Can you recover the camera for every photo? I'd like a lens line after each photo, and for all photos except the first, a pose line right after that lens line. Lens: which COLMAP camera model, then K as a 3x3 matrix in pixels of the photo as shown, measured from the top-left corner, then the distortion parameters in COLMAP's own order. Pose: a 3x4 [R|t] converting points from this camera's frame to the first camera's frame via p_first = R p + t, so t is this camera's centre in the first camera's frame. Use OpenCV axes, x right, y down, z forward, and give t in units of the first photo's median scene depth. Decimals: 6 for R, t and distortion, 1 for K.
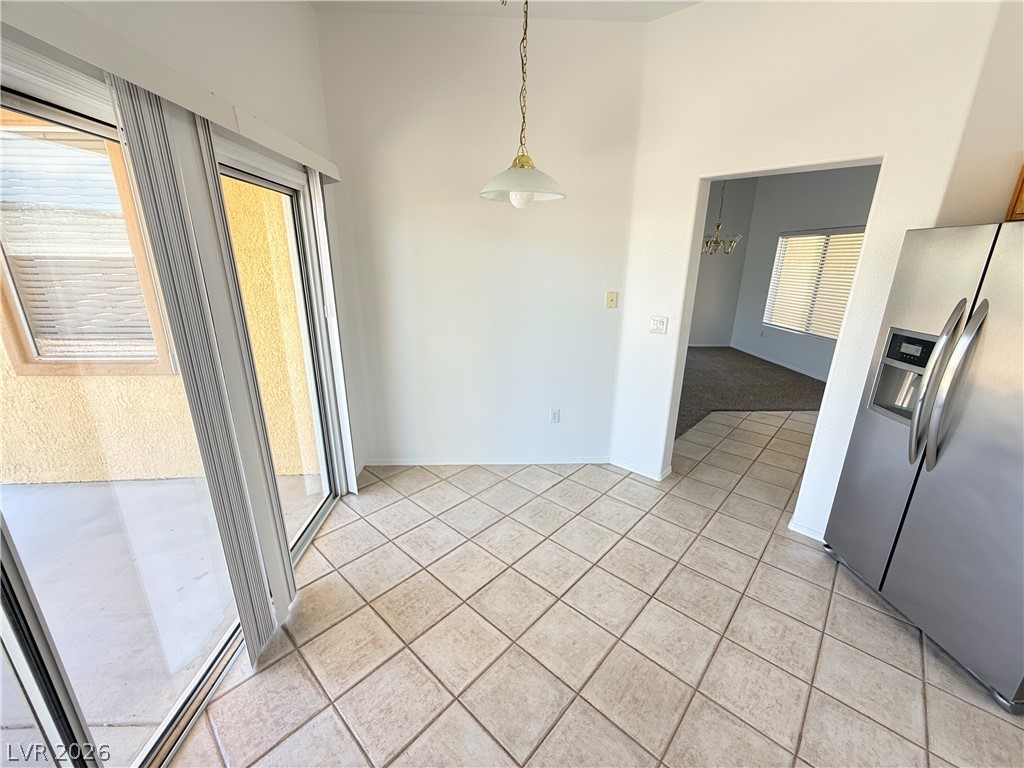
lens RADIAL K [[411.1, 0, 512.7], [0, 411.1, 385.3], [0, 0, 1]] dist [0.000003, 0.000420]
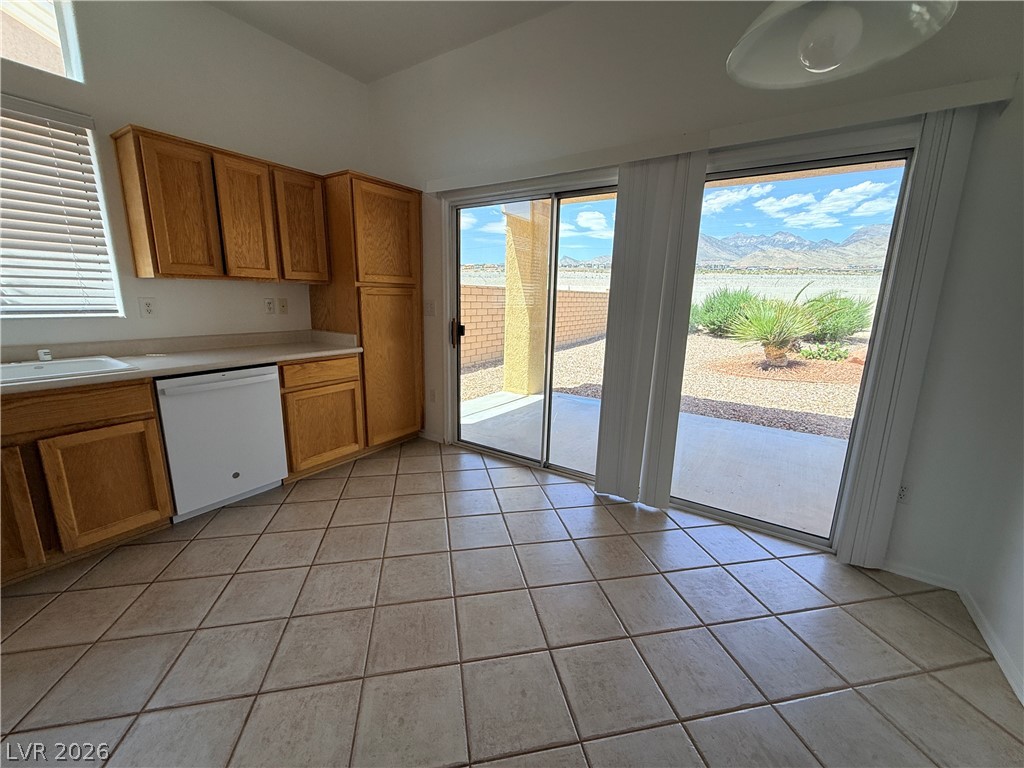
lens RADIAL K [[411.1, 0, 511.3], [0, 411.1, 383.7], [0, 0, 1]] dist [0.000003, 0.000420]
pose [[-0.587509, 0.145848, -0.795966, 0.747309], [-0.266283, 0.894000, 0.360357, -0.187086], [0.764151, 0.423666, -0.486396, 1.206397]]
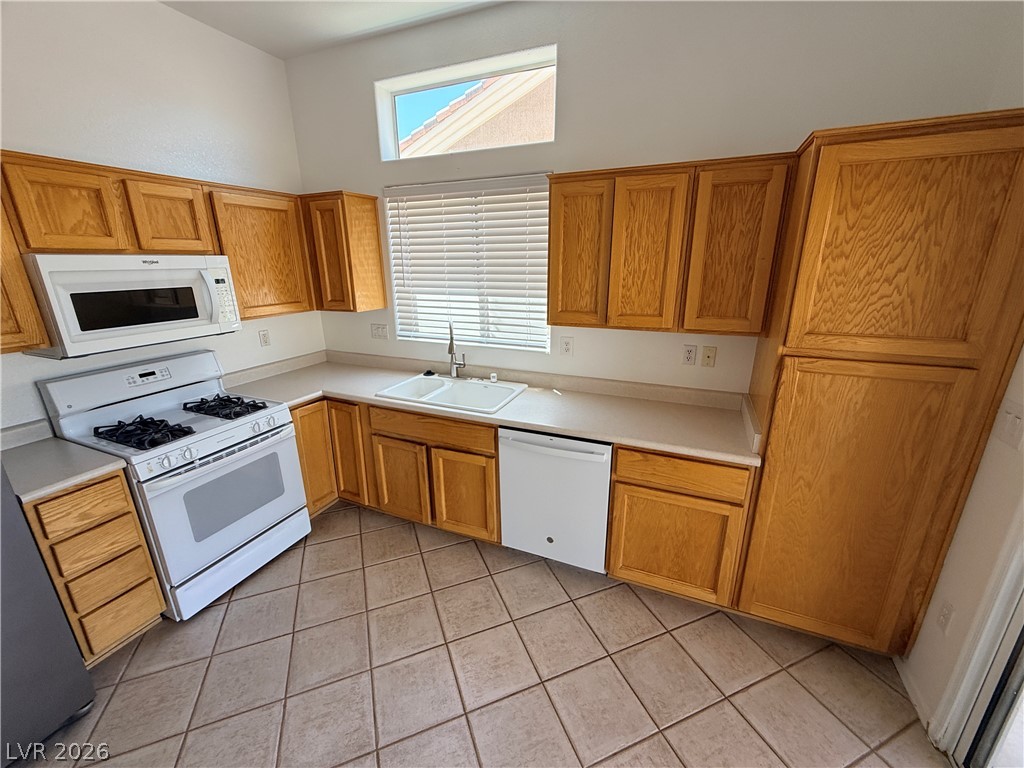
lens RADIAL K [[411.1, 0, 510.4], [0, 411.1, 384.1], [0, 0, 1]] dist [0.000003, 0.000420]
pose [[-0.898376, -0.130418, 0.419419, -0.076907], [0.127882, 0.835867, 0.533828, -0.270128], [-0.420199, 0.533214, -0.734245, 0.722077]]
